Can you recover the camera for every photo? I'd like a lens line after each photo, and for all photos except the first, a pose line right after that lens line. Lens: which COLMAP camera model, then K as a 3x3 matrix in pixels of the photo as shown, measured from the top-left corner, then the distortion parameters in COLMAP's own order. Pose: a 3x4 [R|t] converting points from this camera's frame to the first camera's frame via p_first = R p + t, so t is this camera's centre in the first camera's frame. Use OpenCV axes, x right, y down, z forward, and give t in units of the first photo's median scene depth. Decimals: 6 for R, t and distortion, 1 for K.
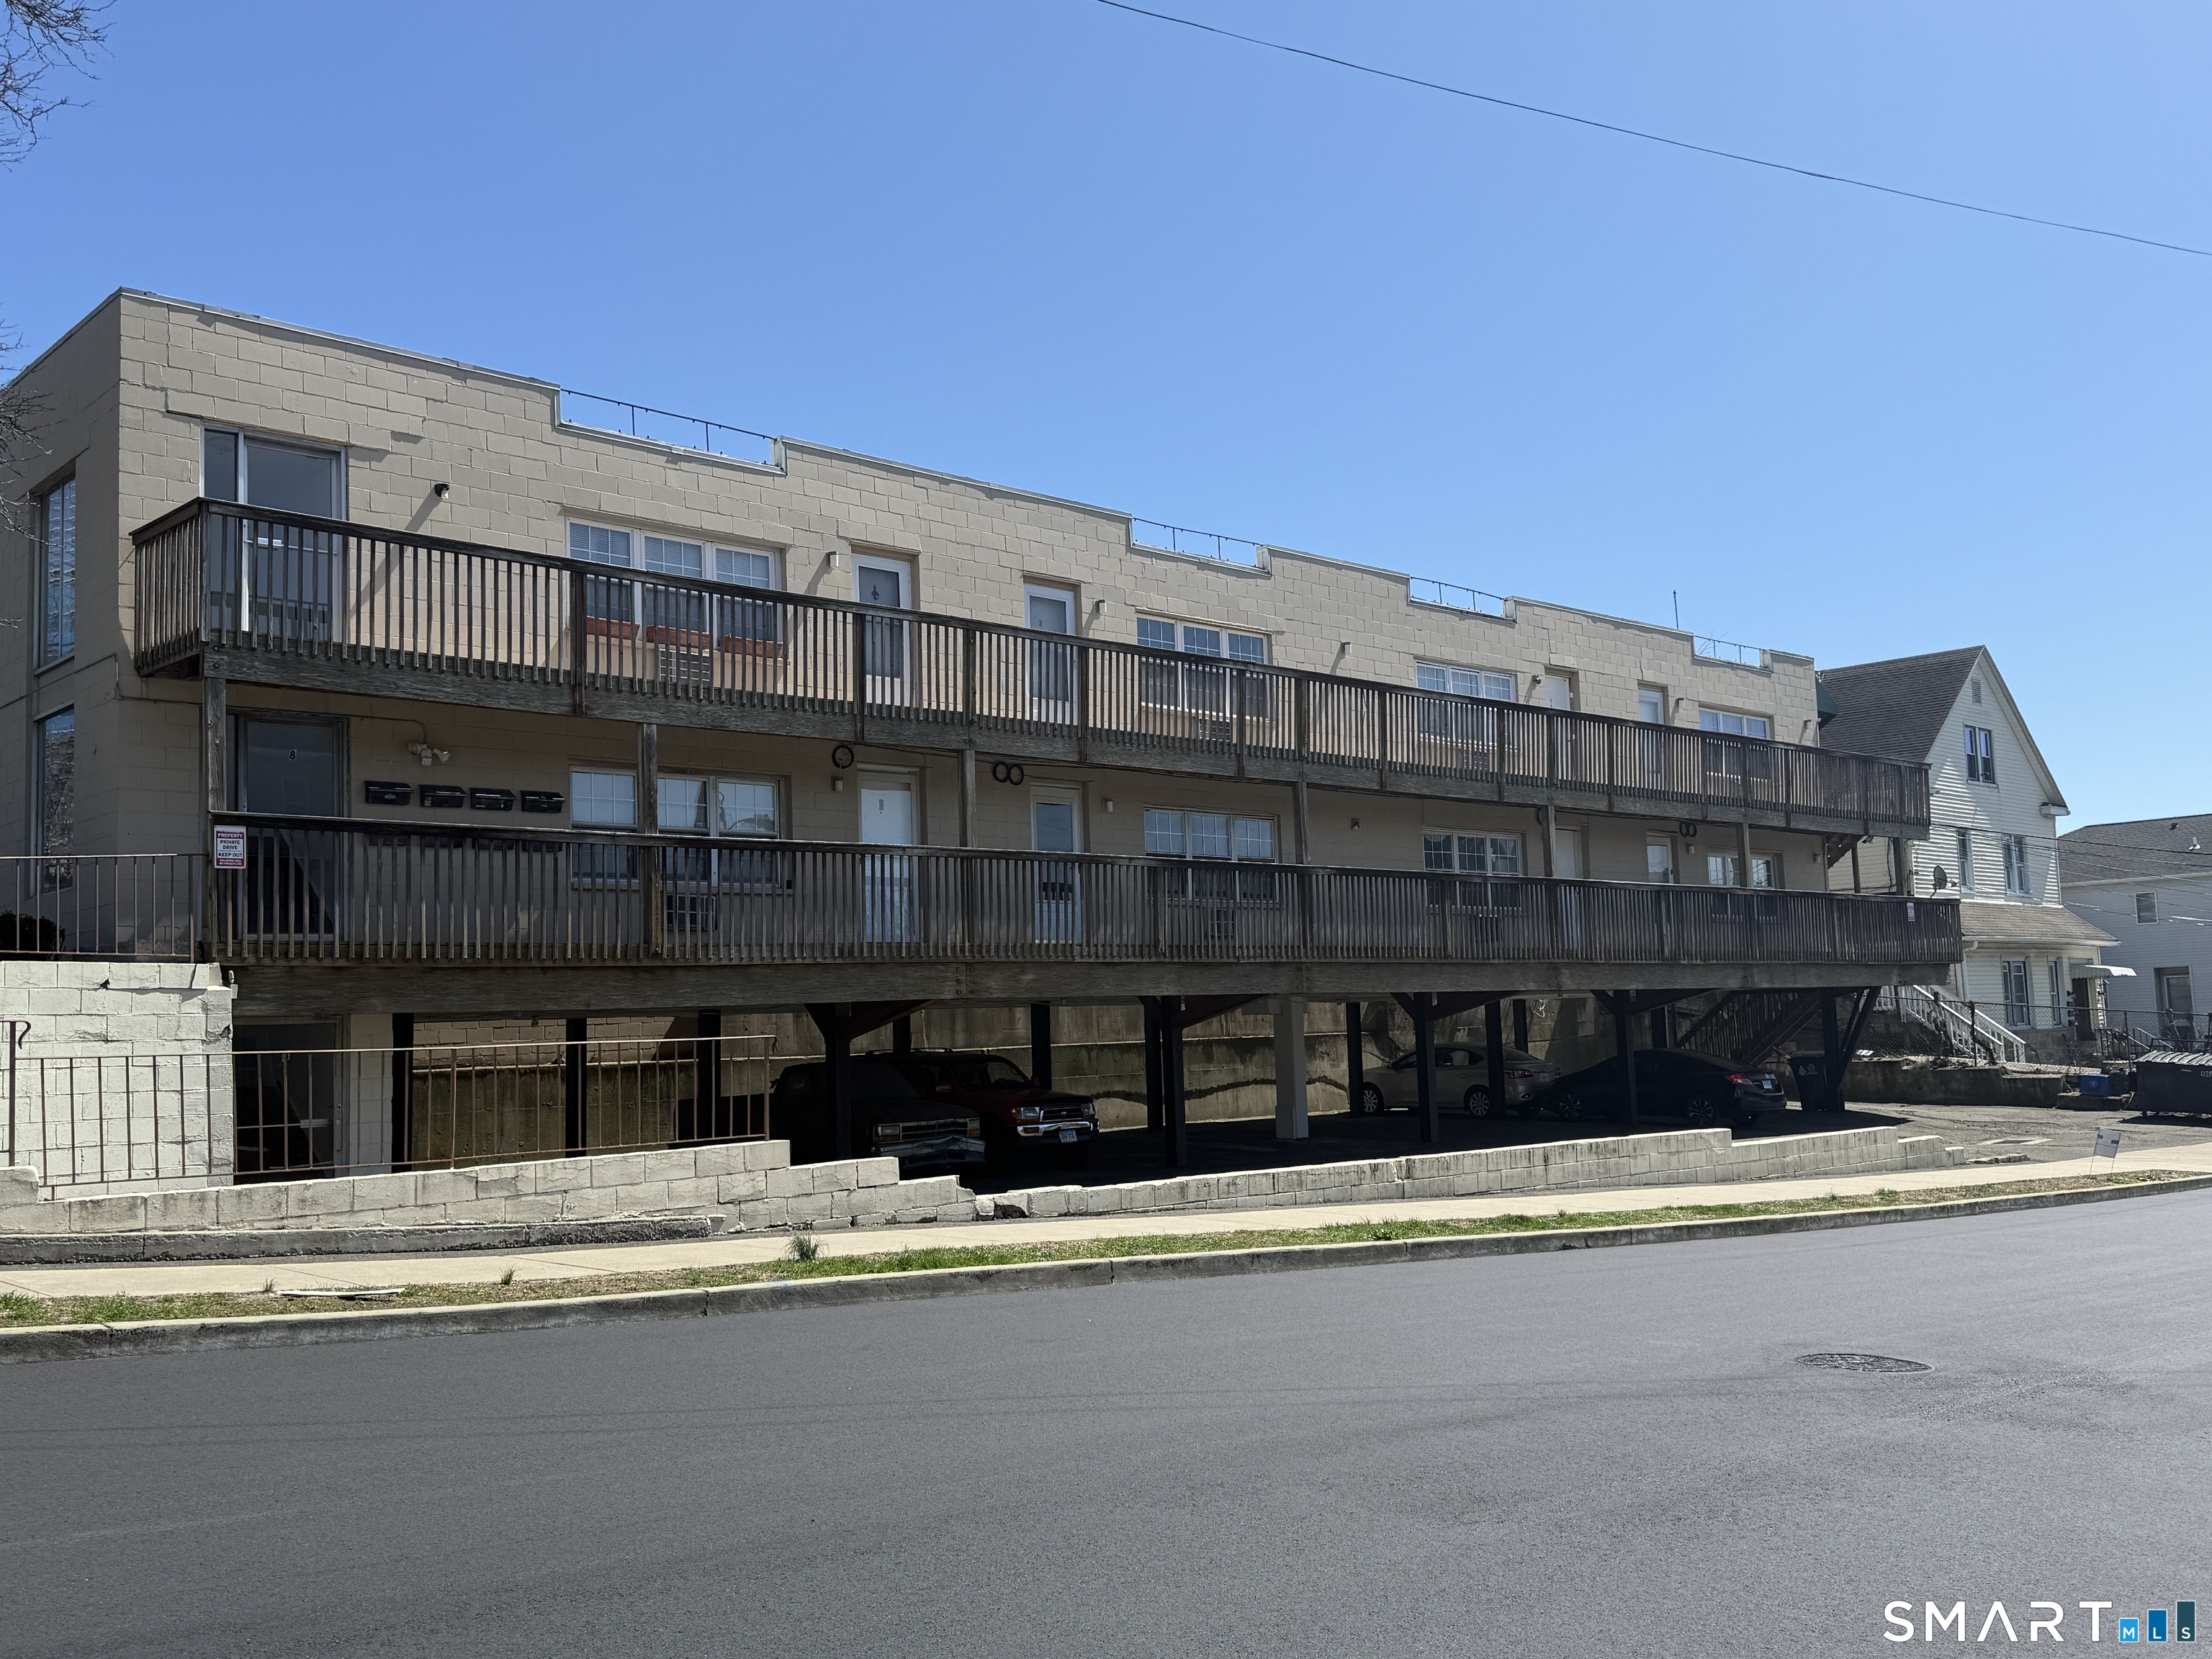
lens RADIAL K [[1985.3, 0, 1106.0], [0, 1985.3, 829.5], [0, 0, 1]] dist [0.141391, -0.429837]
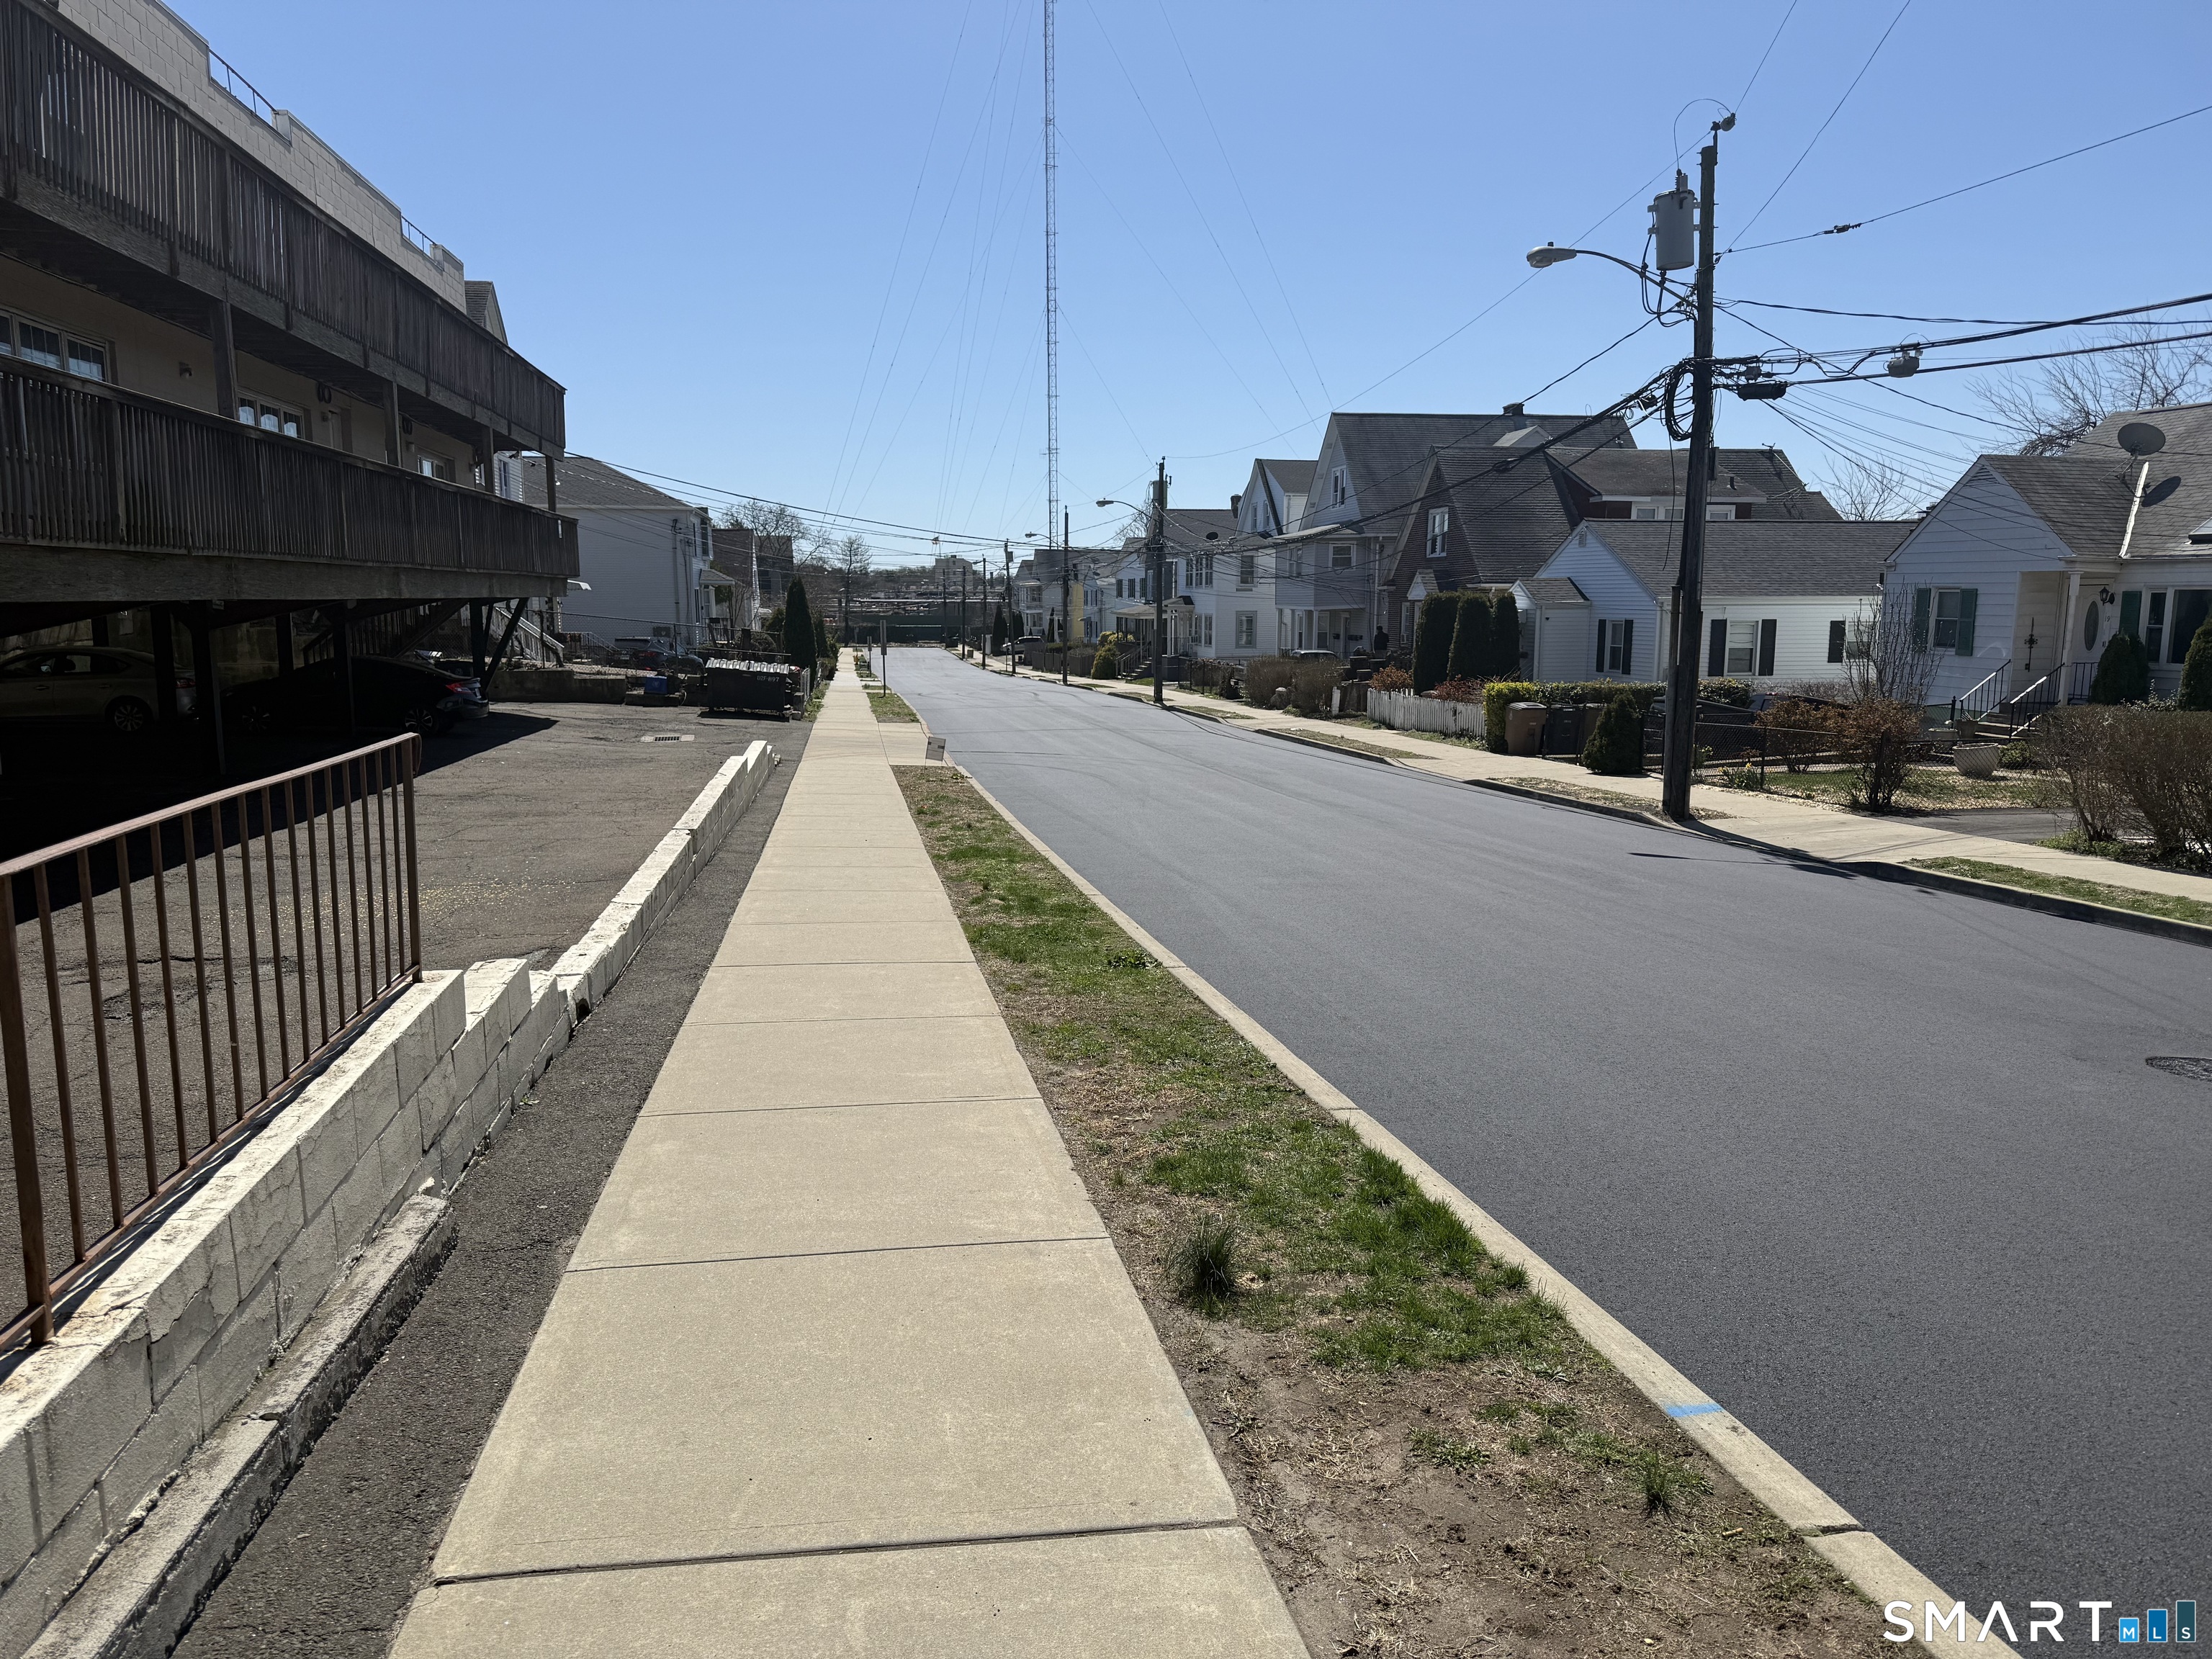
lens RADIAL K [[1568.8, 0, 1106.0], [0, 1568.8, 829.5], [0, 0, 1]] dist [0.114159, -0.200066]
pose [[0.554763, -0.089020, 0.827233, -0.247097], [-0.104726, 0.978881, 0.175570, 0.029131], [-0.825391, -0.184033, 0.533724, 0.423182]]
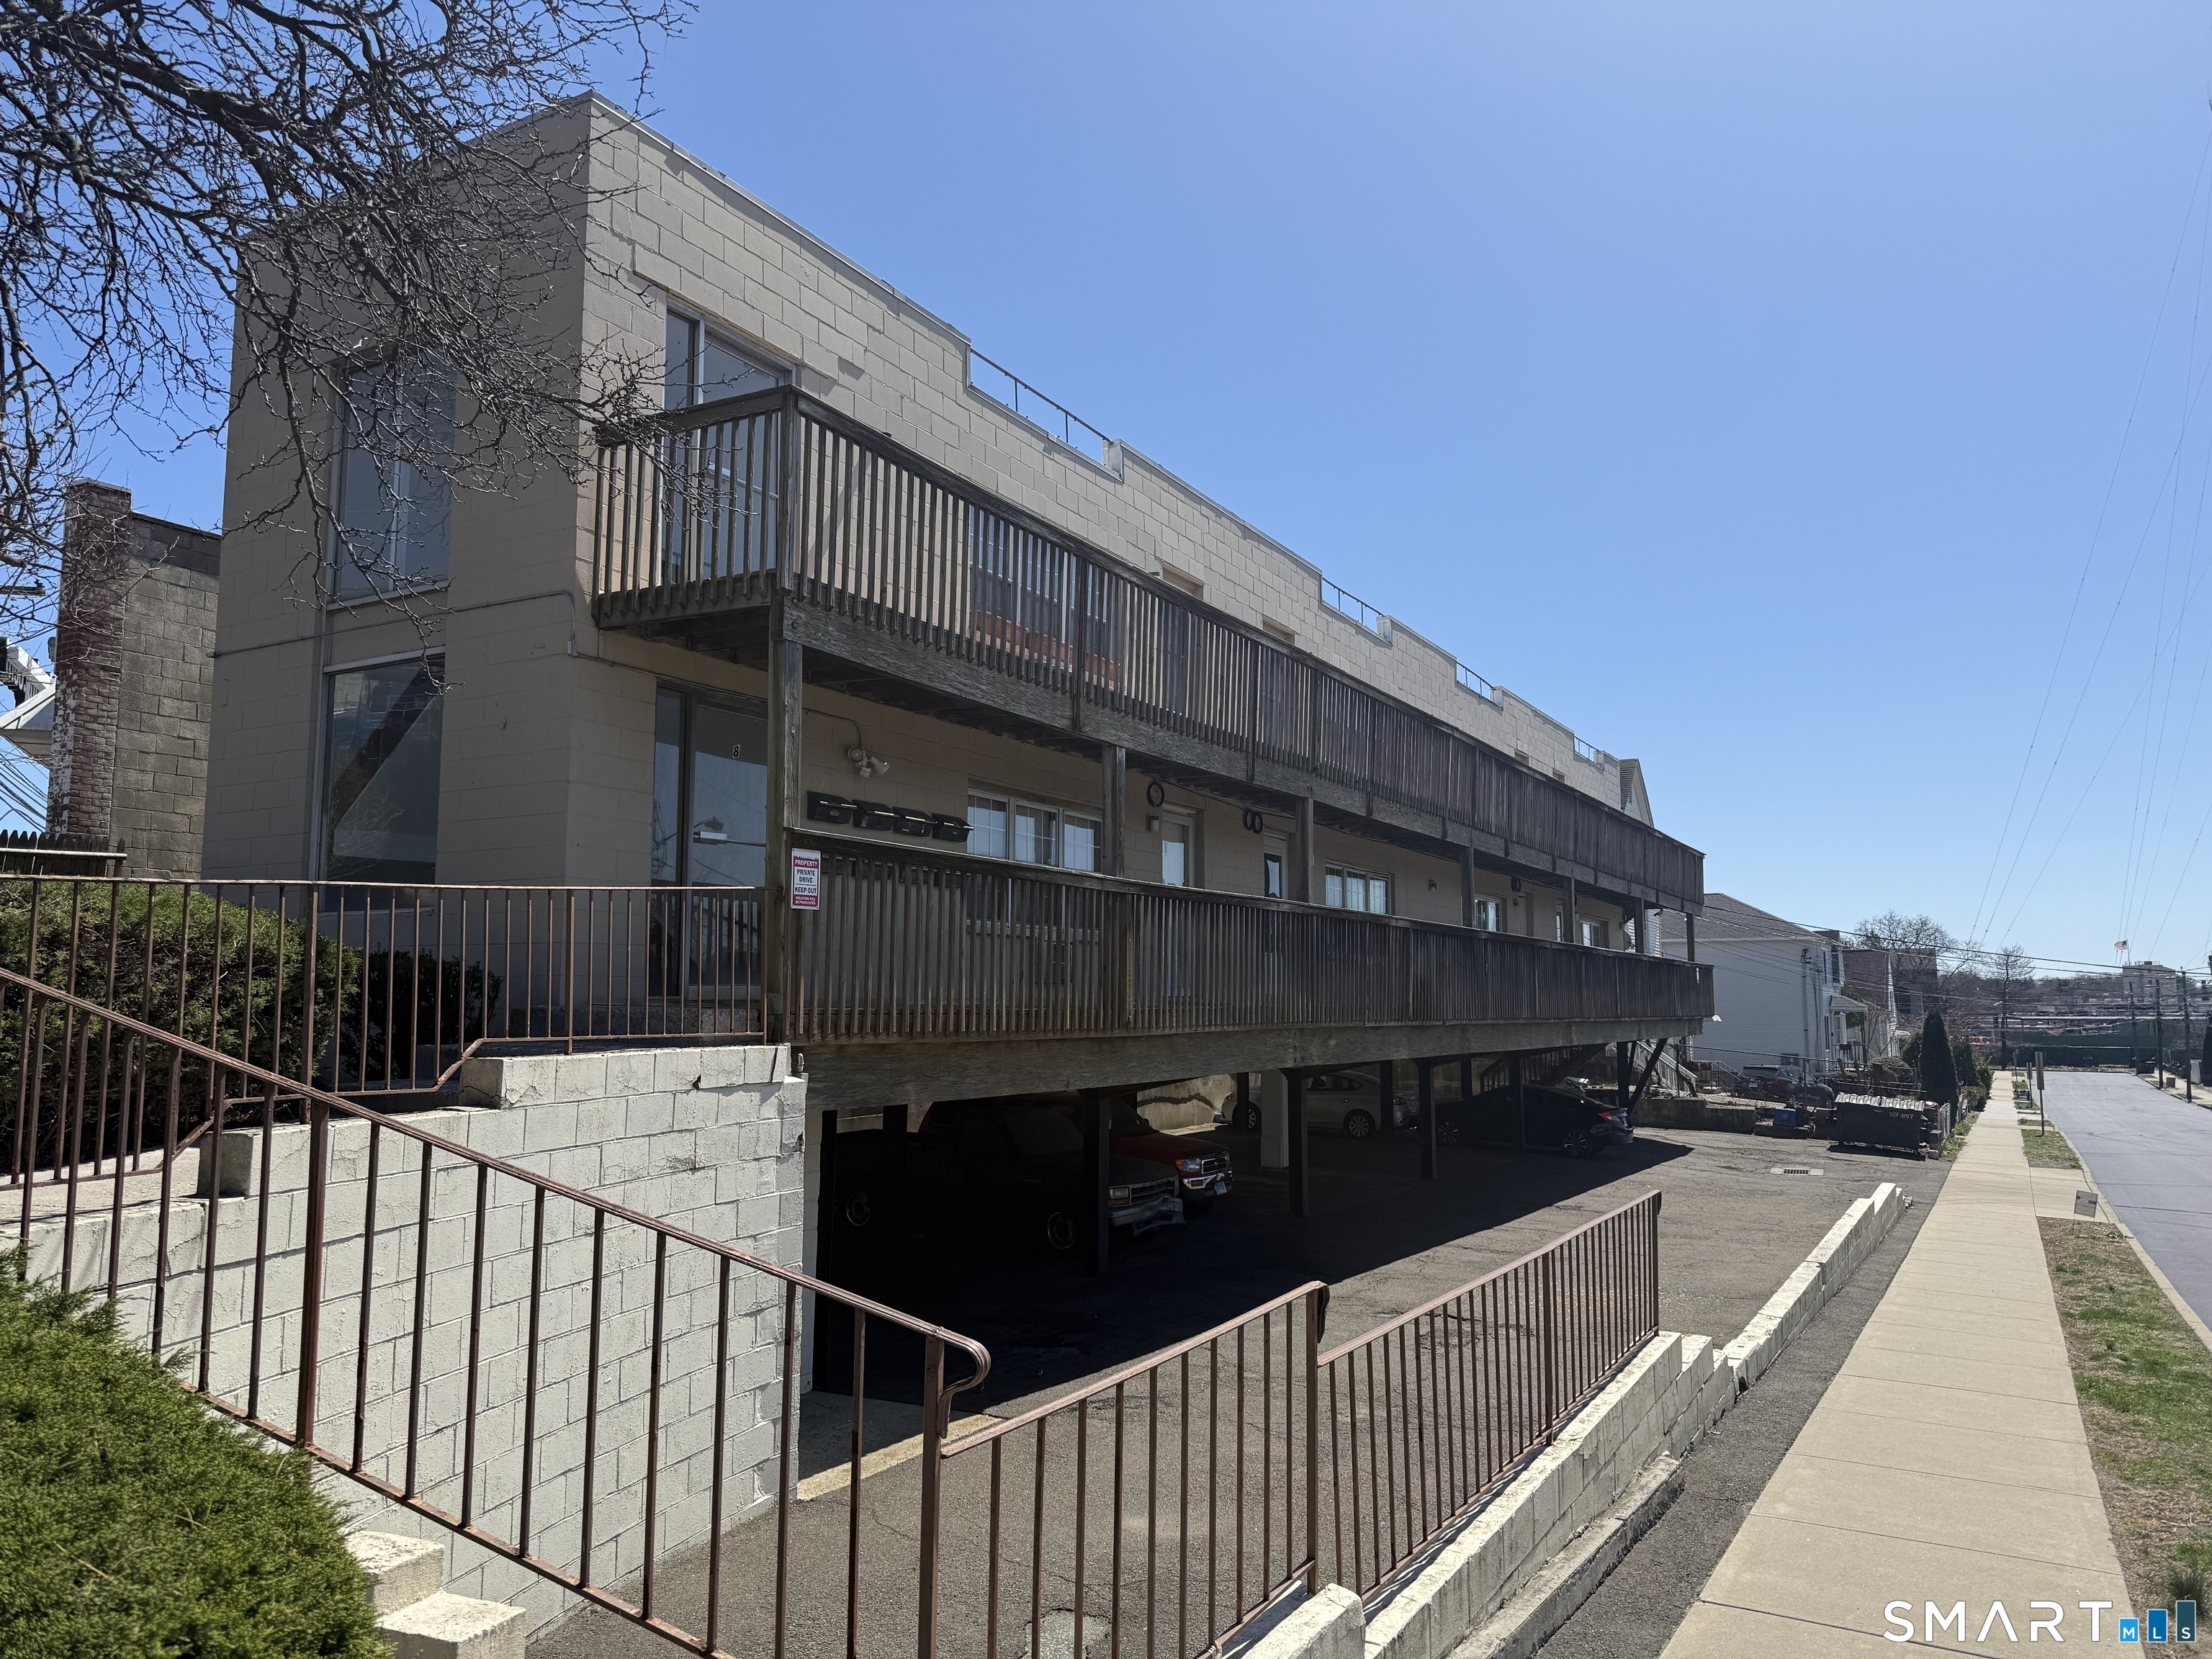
lens RADIAL K [[1565.7, 0, 1106.0], [0, 1565.7, 829.5], [0, 0, 1]] dist [0.006551, 0.000473]
pose [[0.953600, 0.069102, 0.293040, -0.351584], [-0.065062, 0.997604, -0.023522, -0.002097], [-0.293963, 0.003364, 0.955811, 0.307730]]
